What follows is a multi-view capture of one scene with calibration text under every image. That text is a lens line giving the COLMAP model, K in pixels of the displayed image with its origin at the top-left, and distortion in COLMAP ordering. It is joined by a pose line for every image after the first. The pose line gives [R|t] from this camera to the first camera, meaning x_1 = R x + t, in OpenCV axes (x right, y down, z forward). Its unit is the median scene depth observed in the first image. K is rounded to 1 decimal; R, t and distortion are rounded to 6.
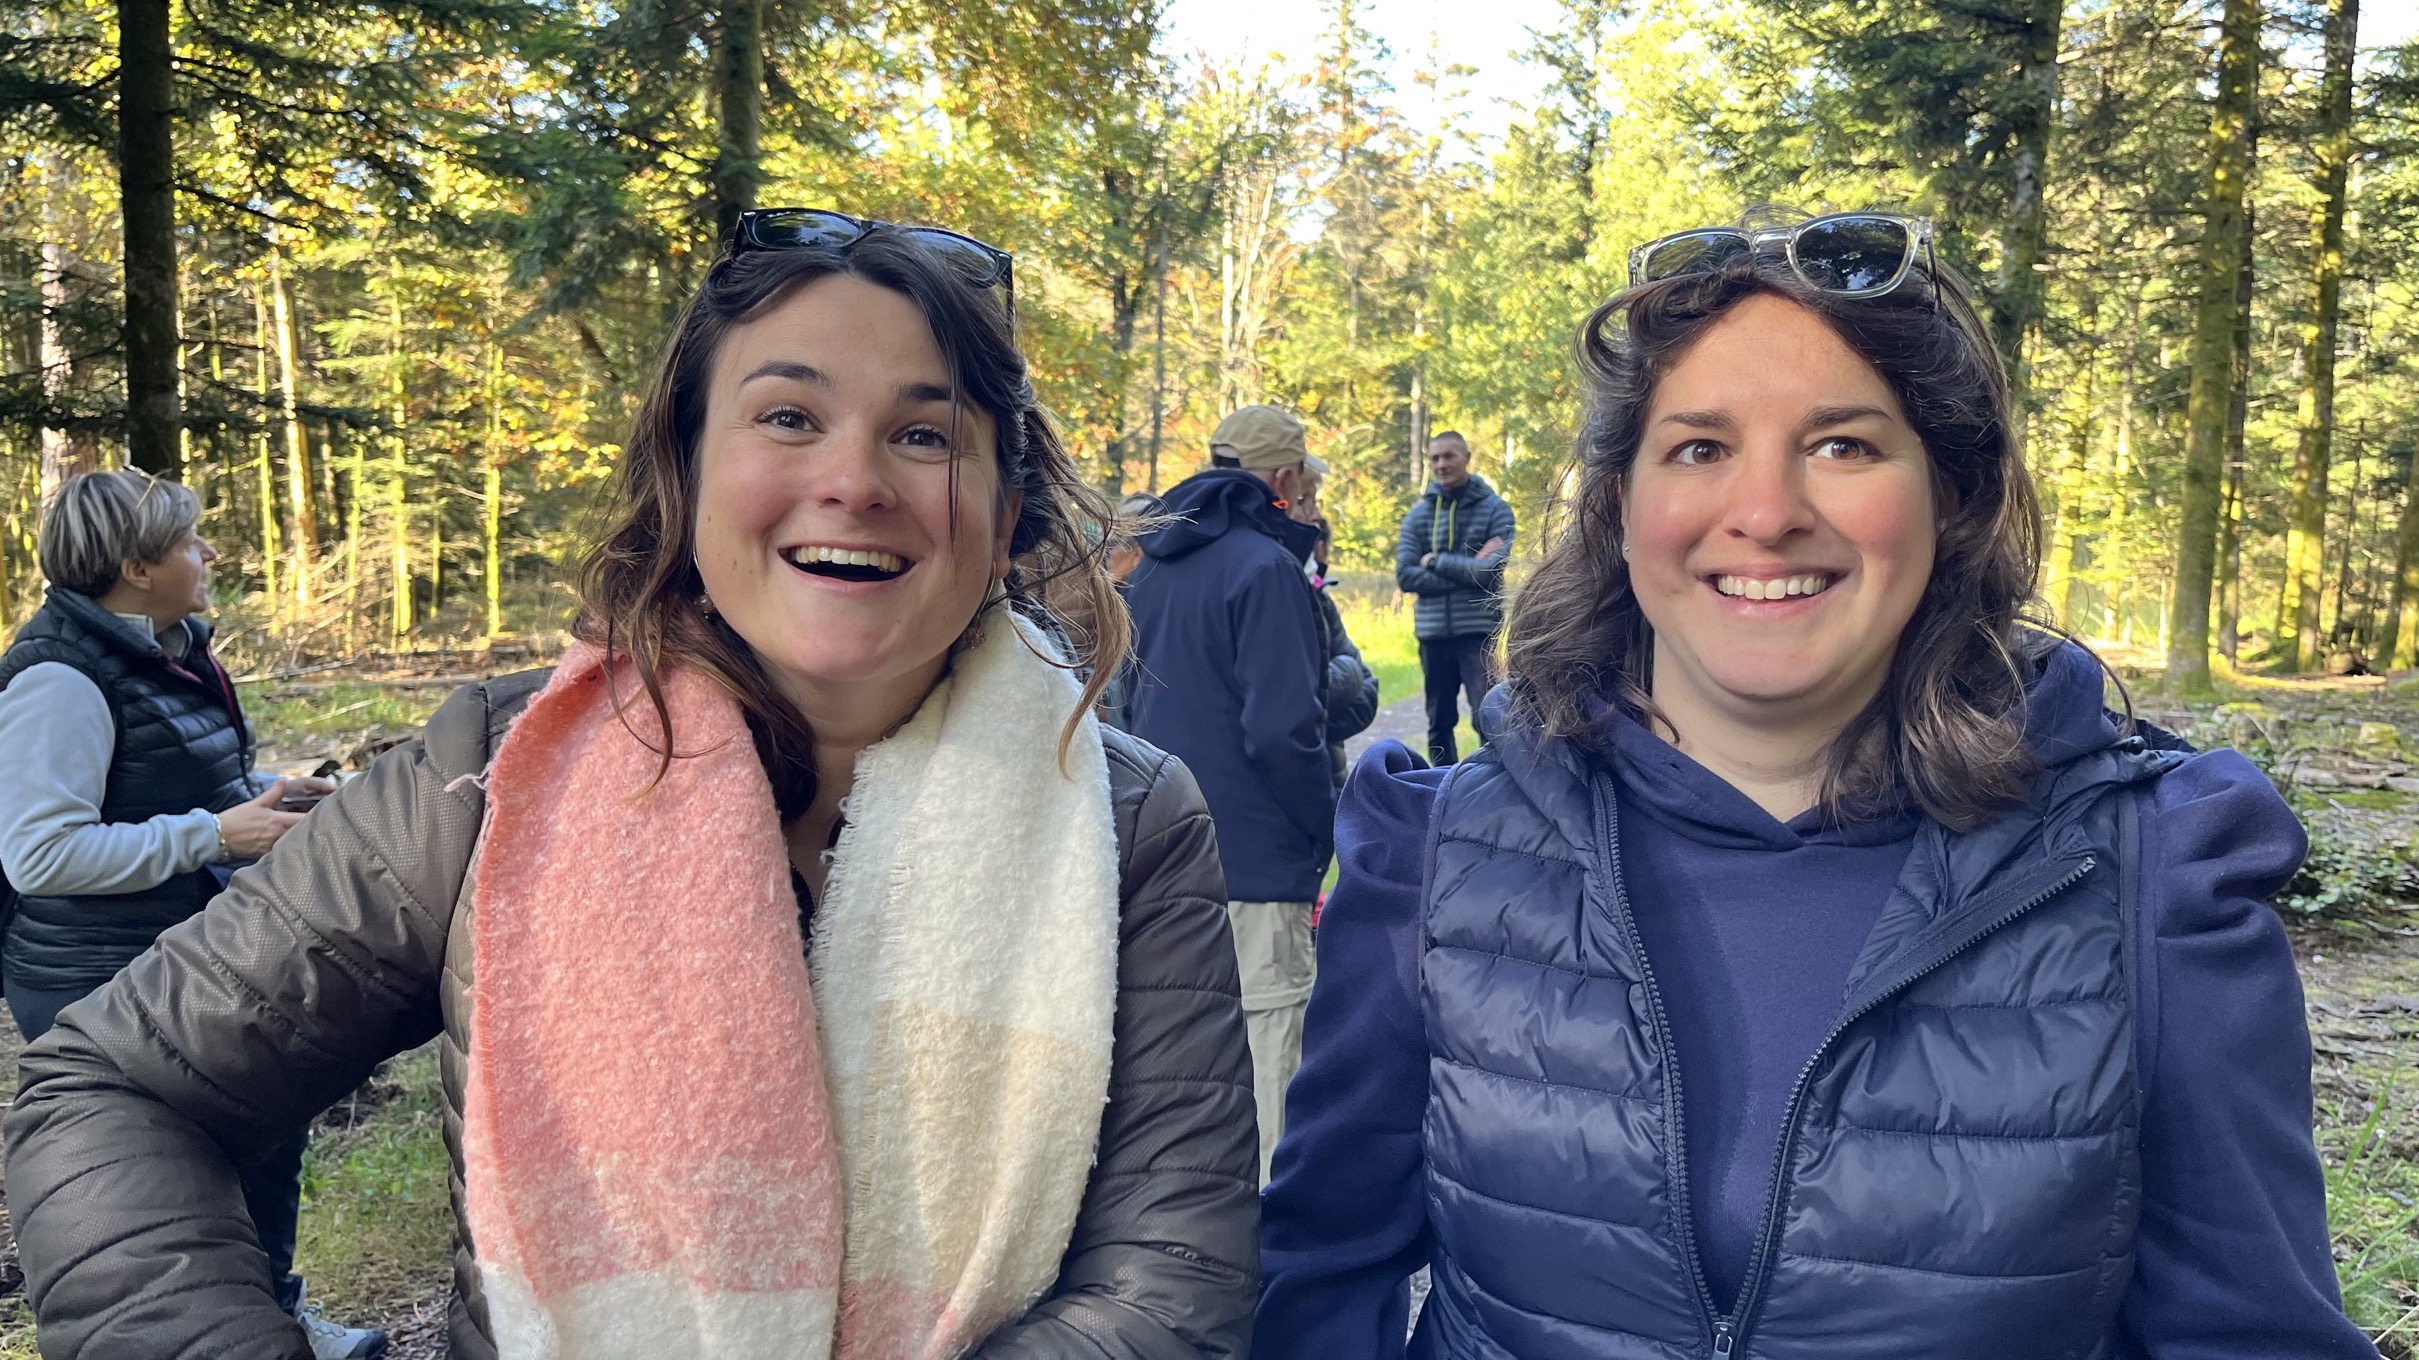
lens RADIAL K [[1863.9, 0, 1202.0], [0, 1863.9, 692.1], [0, 0, 1]] dist [0.064165, -0.061713]
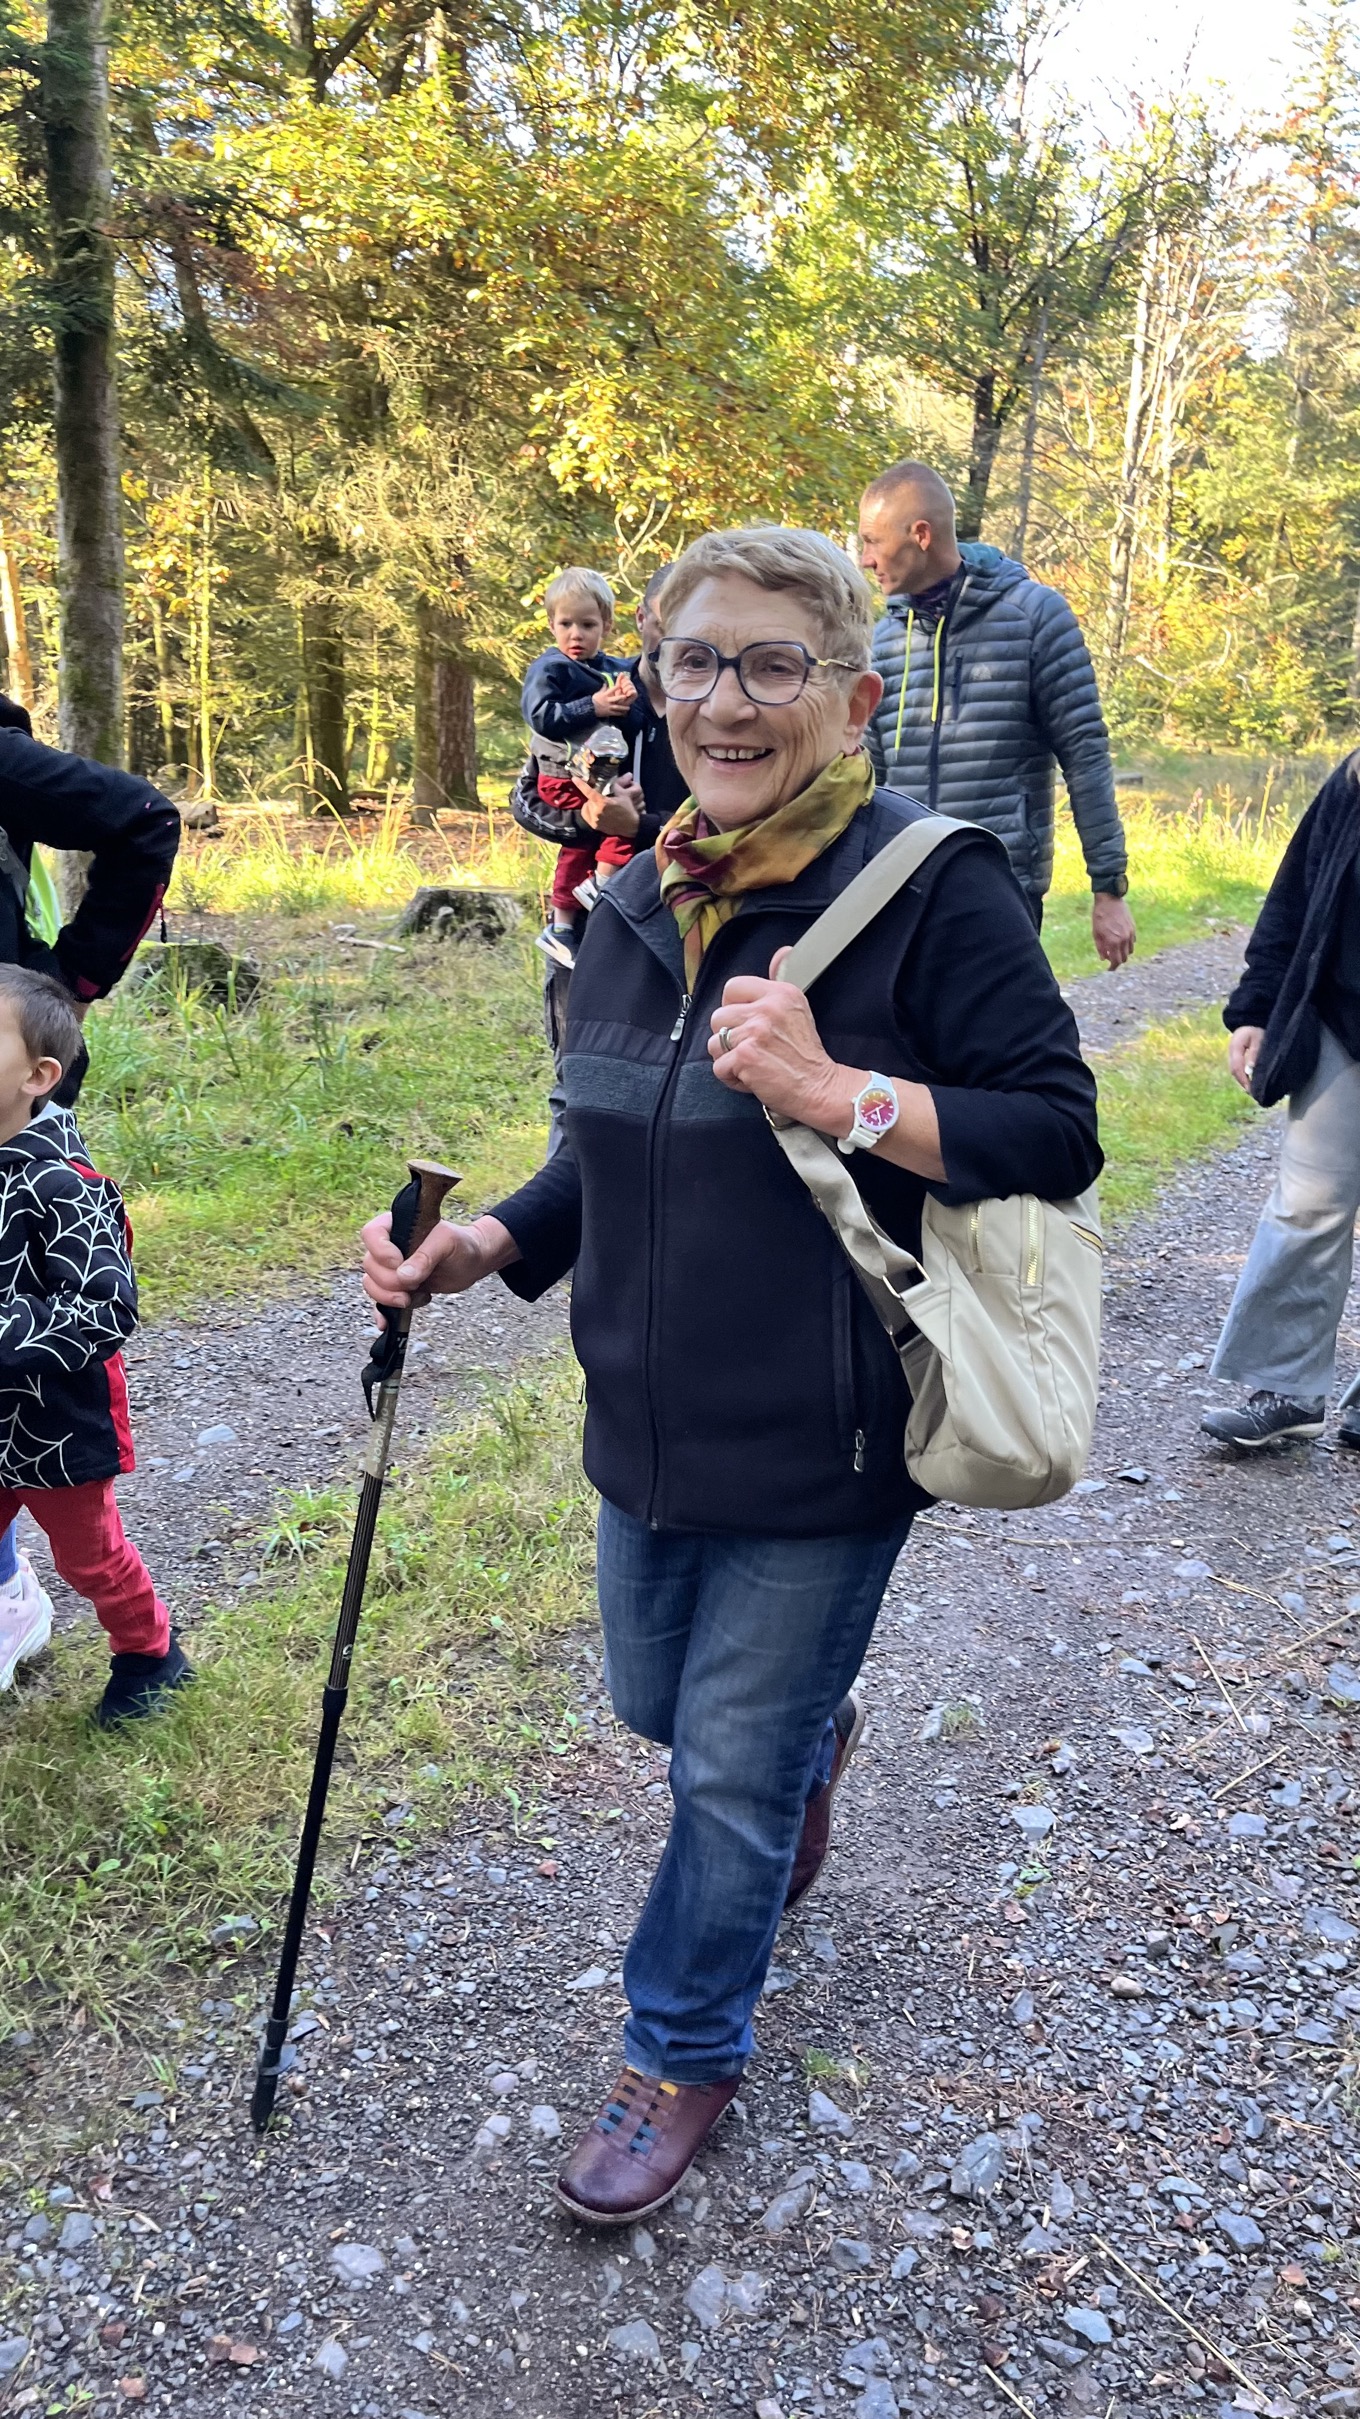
lens RADIAL K [[1863.9, 0, 666.1], [0, 1863.9, 1228.5], [0, 0, 1]] dist [0.064165, -0.061713]
pose [[0.971920, 0.089163, -0.217766, 0.032431], [-0.046903, 0.980268, 0.192028, -0.007983], [0.230590, -0.176422, 0.956924, 0.105006]]
